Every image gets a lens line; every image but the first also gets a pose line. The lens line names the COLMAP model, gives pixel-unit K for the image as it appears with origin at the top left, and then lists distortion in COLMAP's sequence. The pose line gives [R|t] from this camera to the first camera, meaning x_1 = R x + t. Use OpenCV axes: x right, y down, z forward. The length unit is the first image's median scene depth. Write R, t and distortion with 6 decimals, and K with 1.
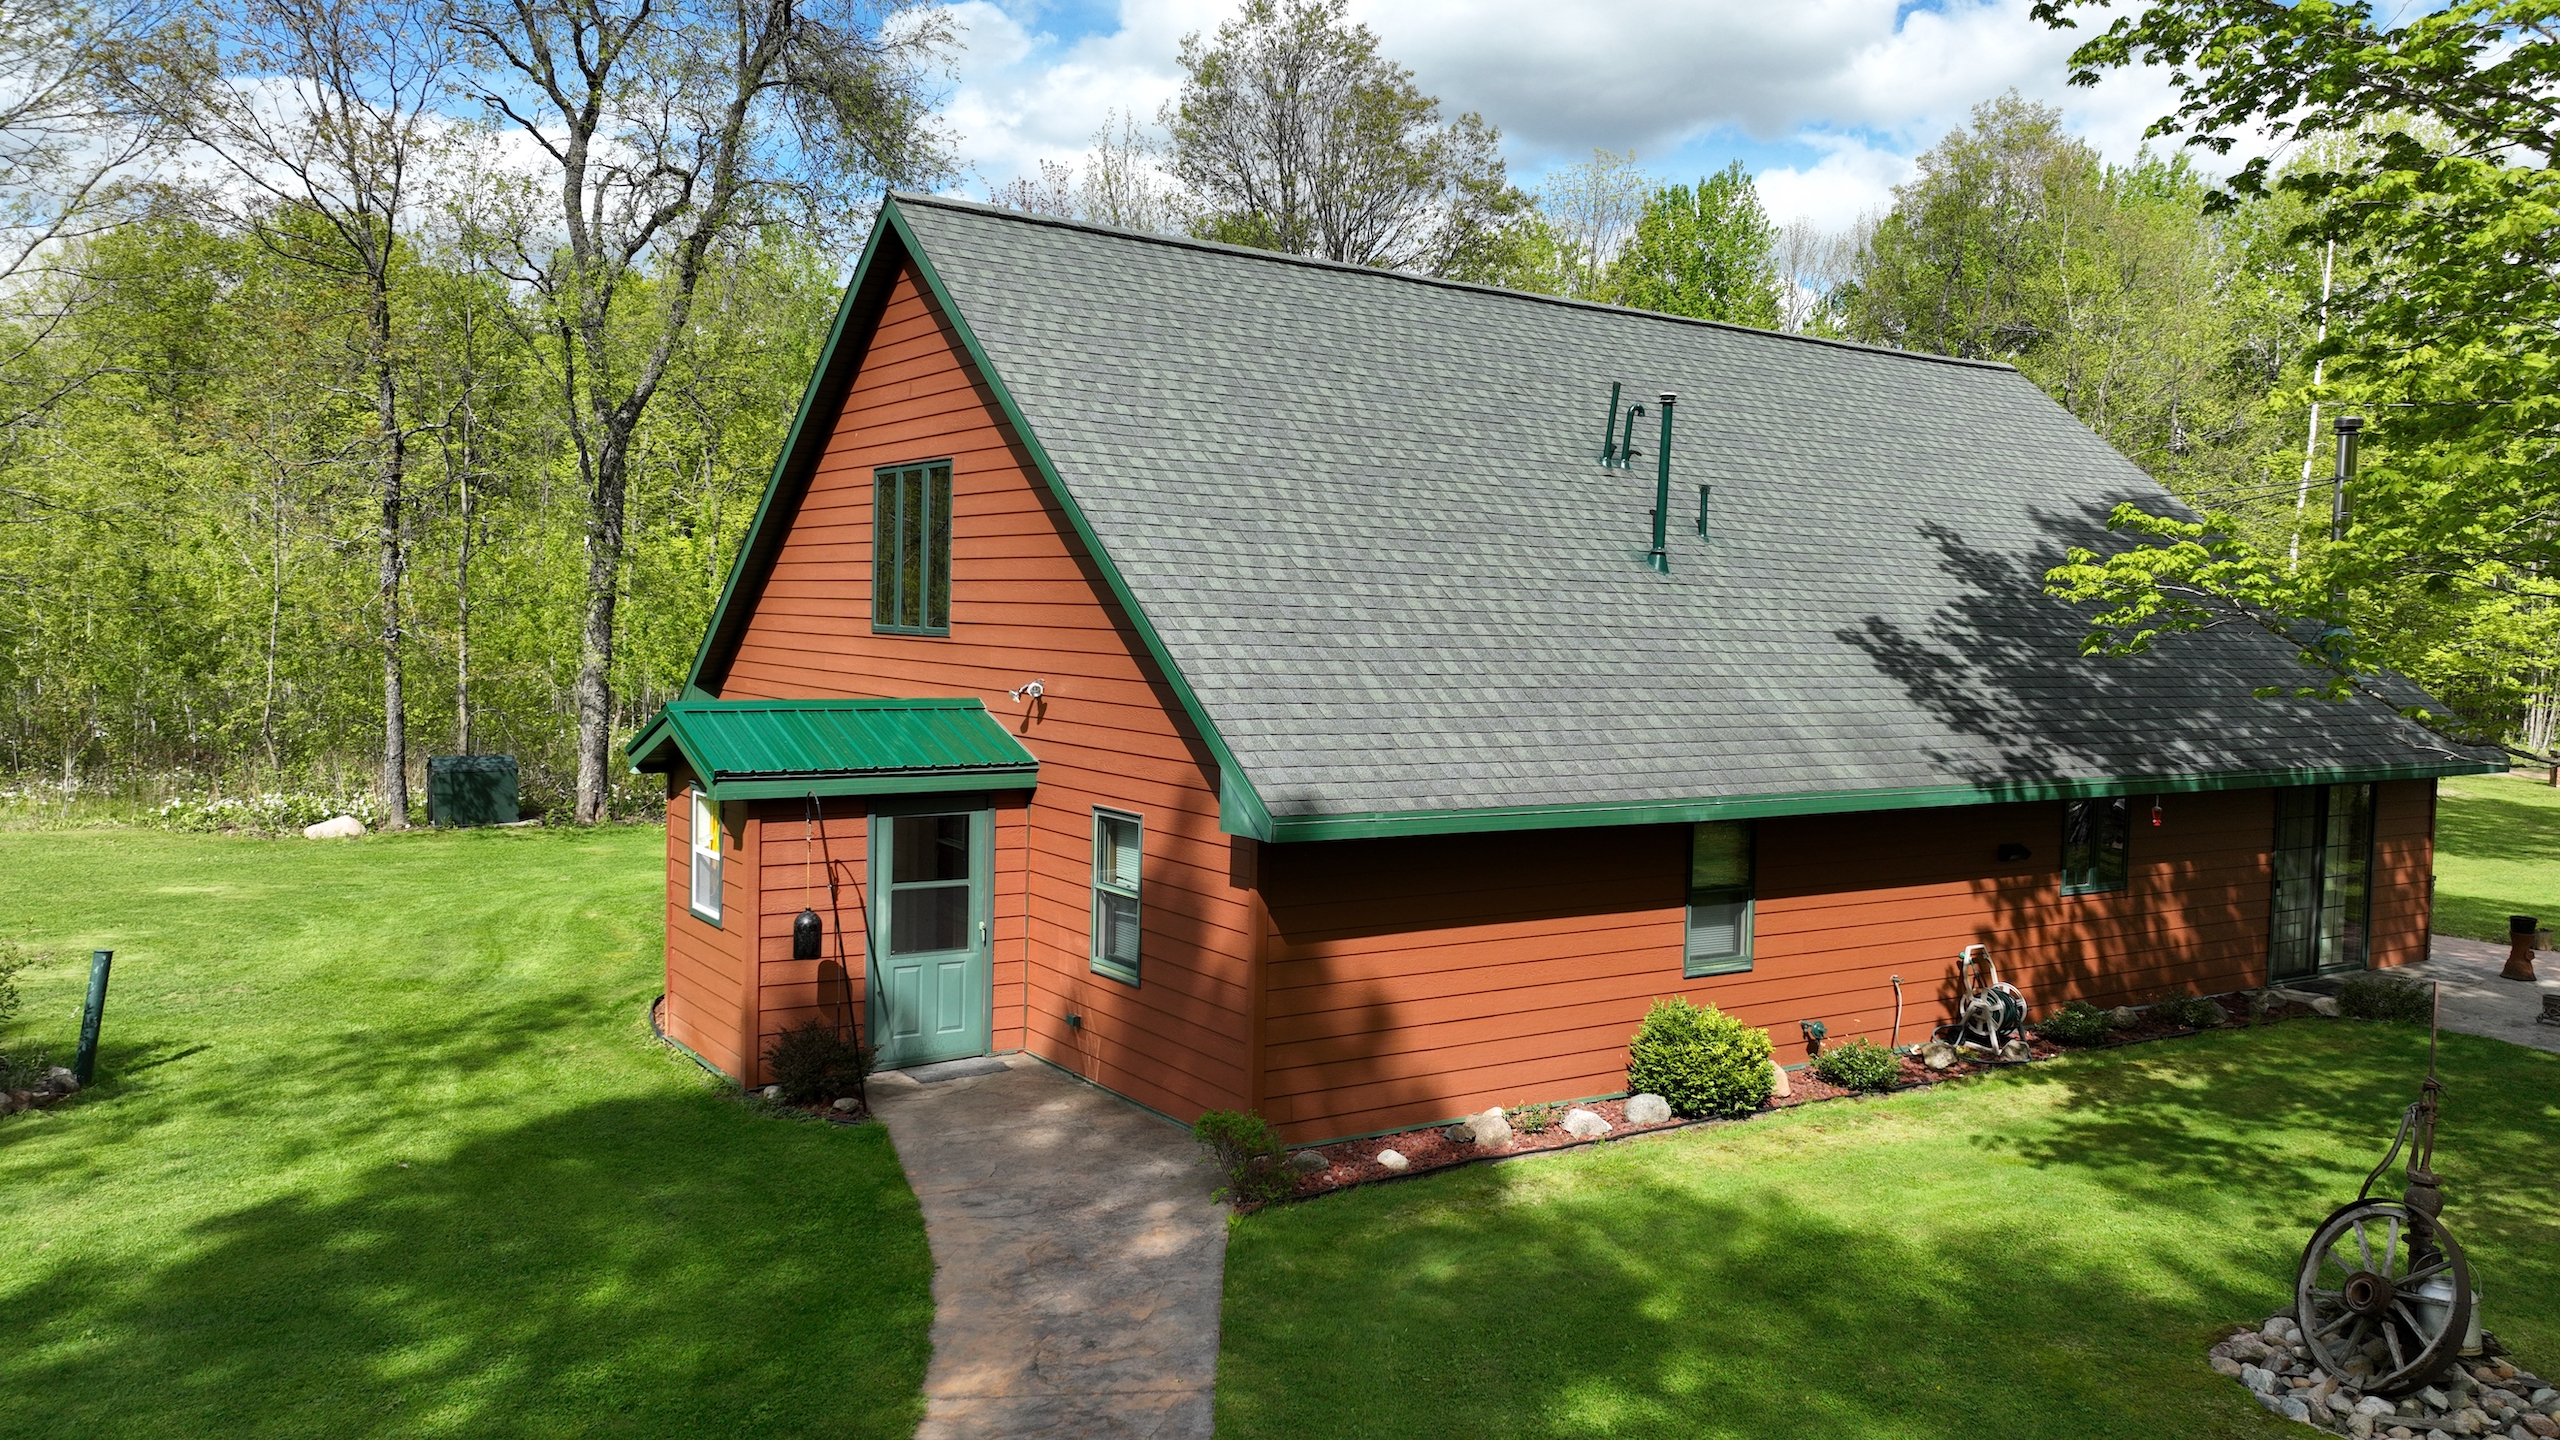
lens RADIAL K [[1875.0, 0, 1203.6], [0, 1875.0, 721.8], [0, 0, 1]] dist [0.005353, 0.001949]
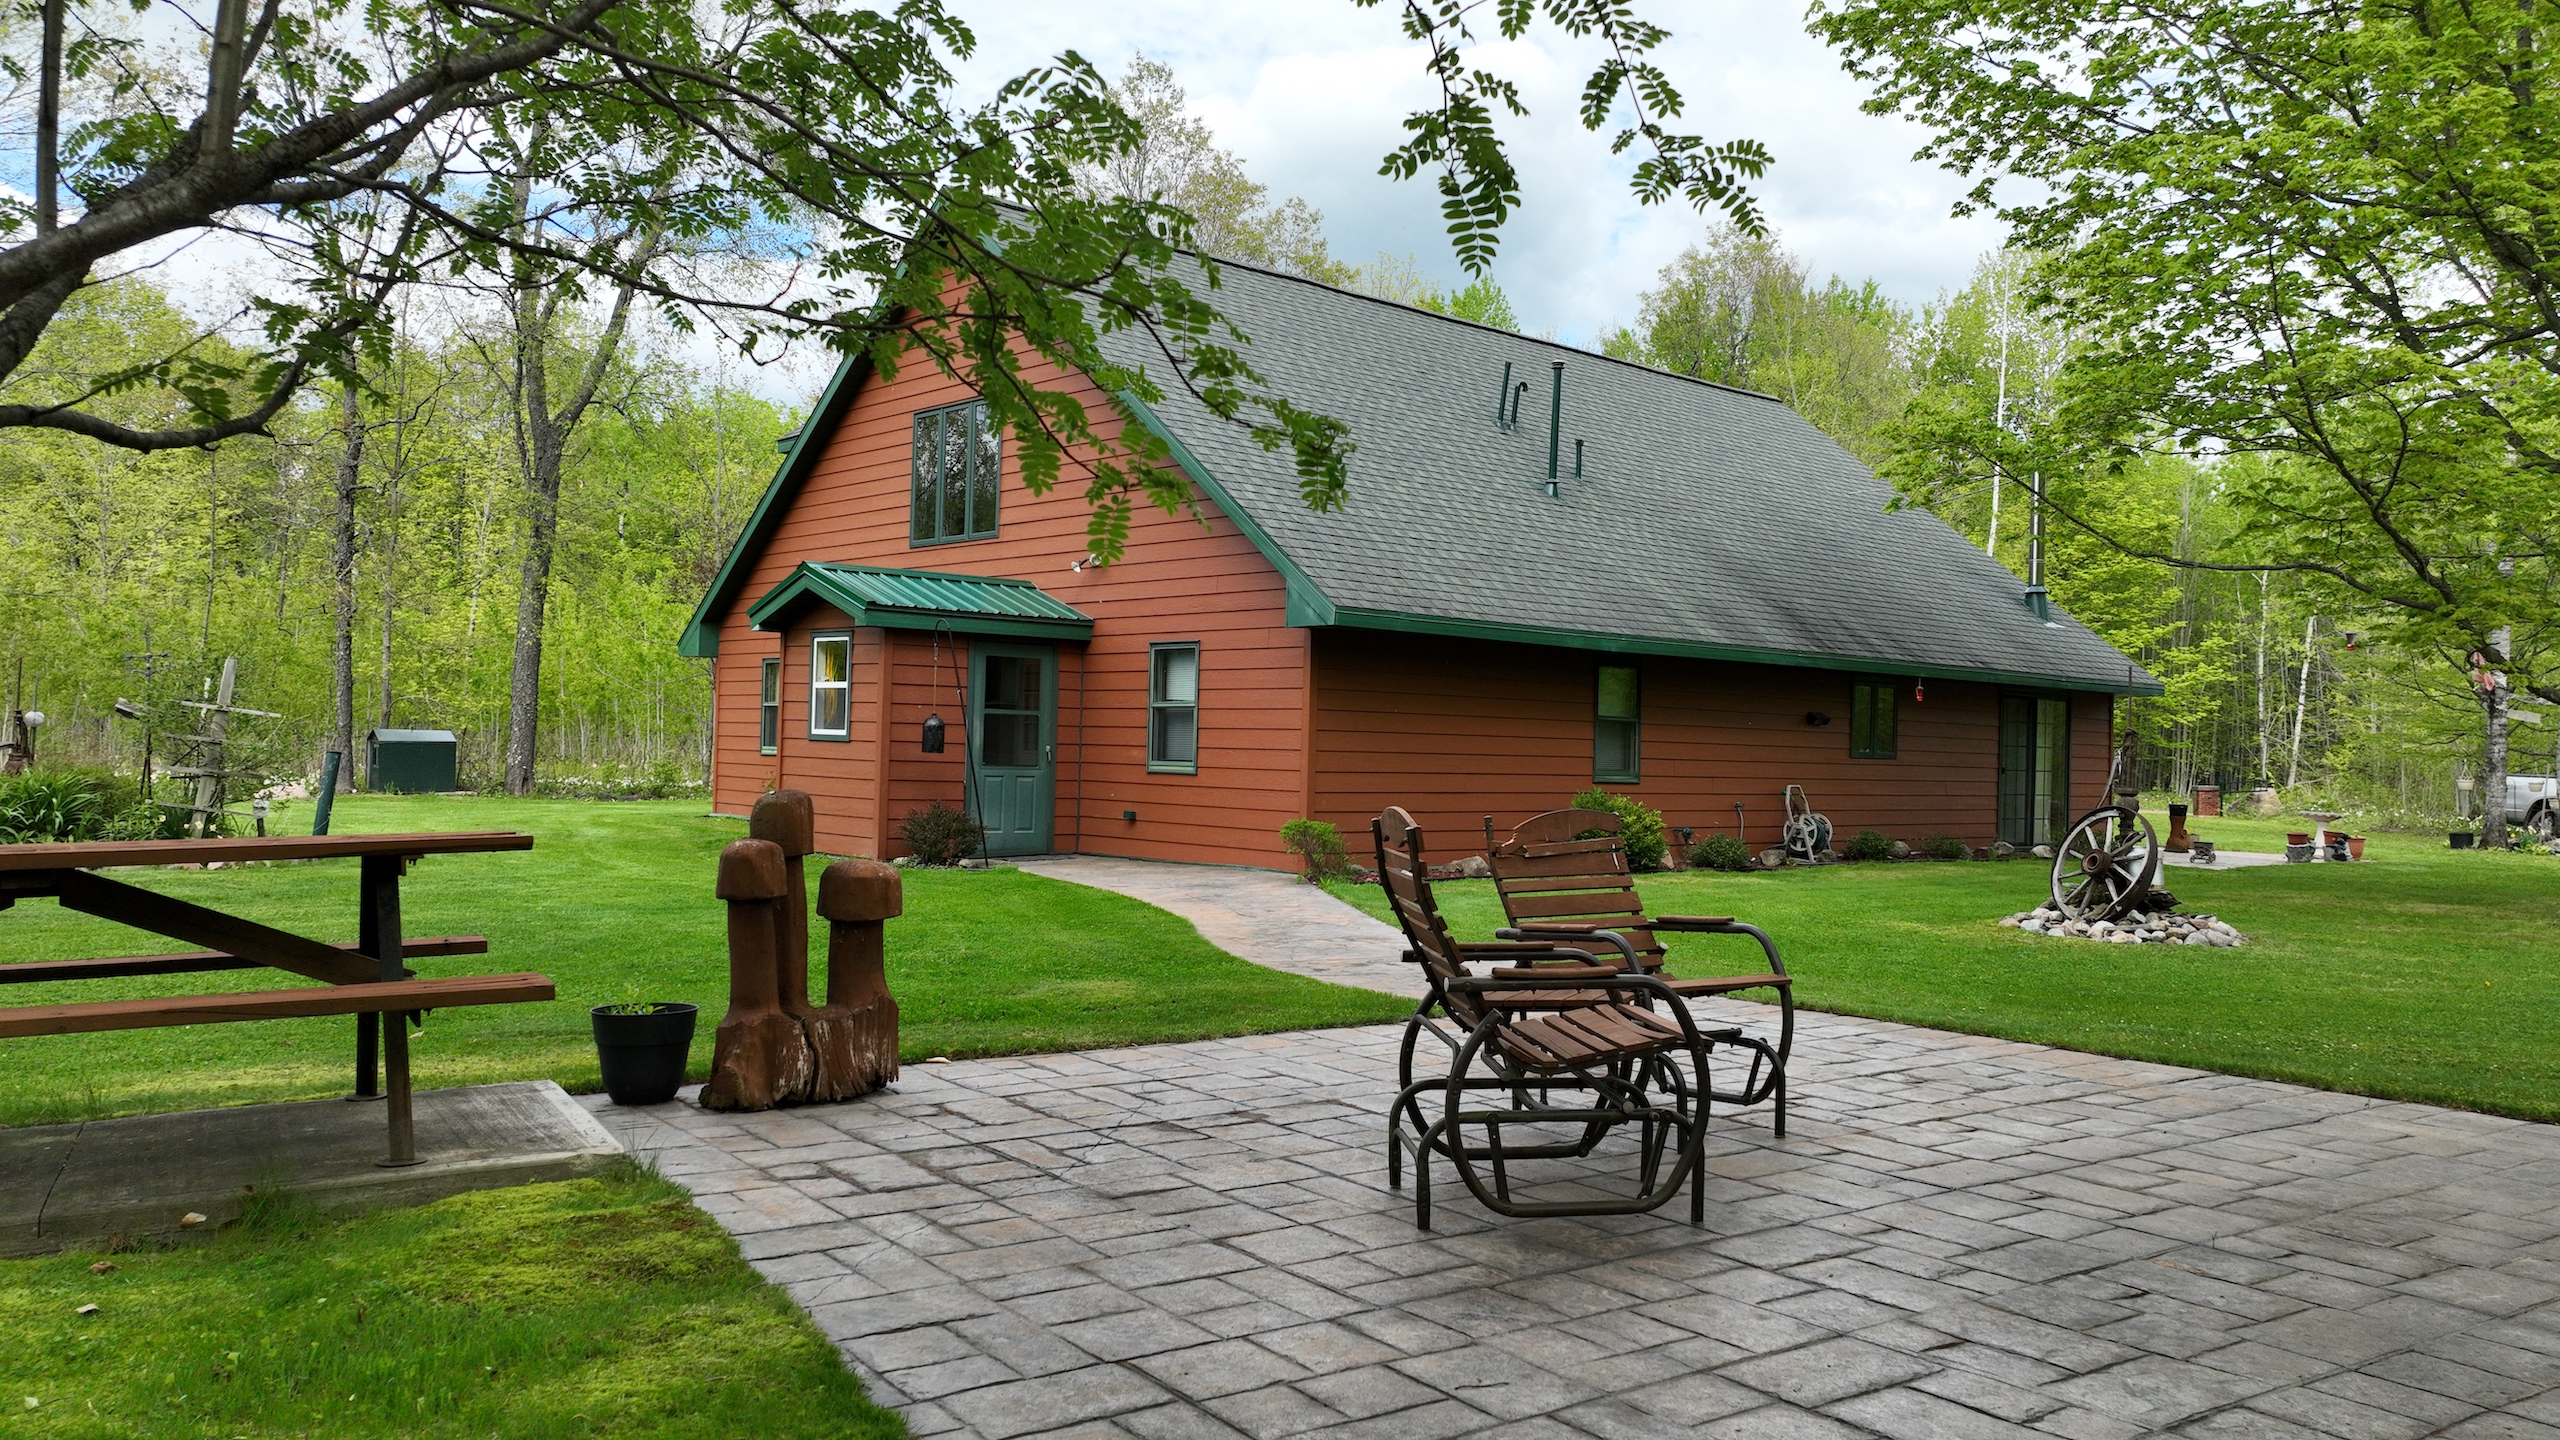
lens RADIAL K [[1875.0, 0, 1203.6], [0, 1875.0, 721.8], [0, 0, 1]] dist [0.005353, 0.001949]
pose [[0.990570, 0.004754, 0.136928, -0.174761], [0.003715, 0.998098, -0.061530, 0.156007], [-0.136960, 0.061459, 0.988668, -0.236074]]
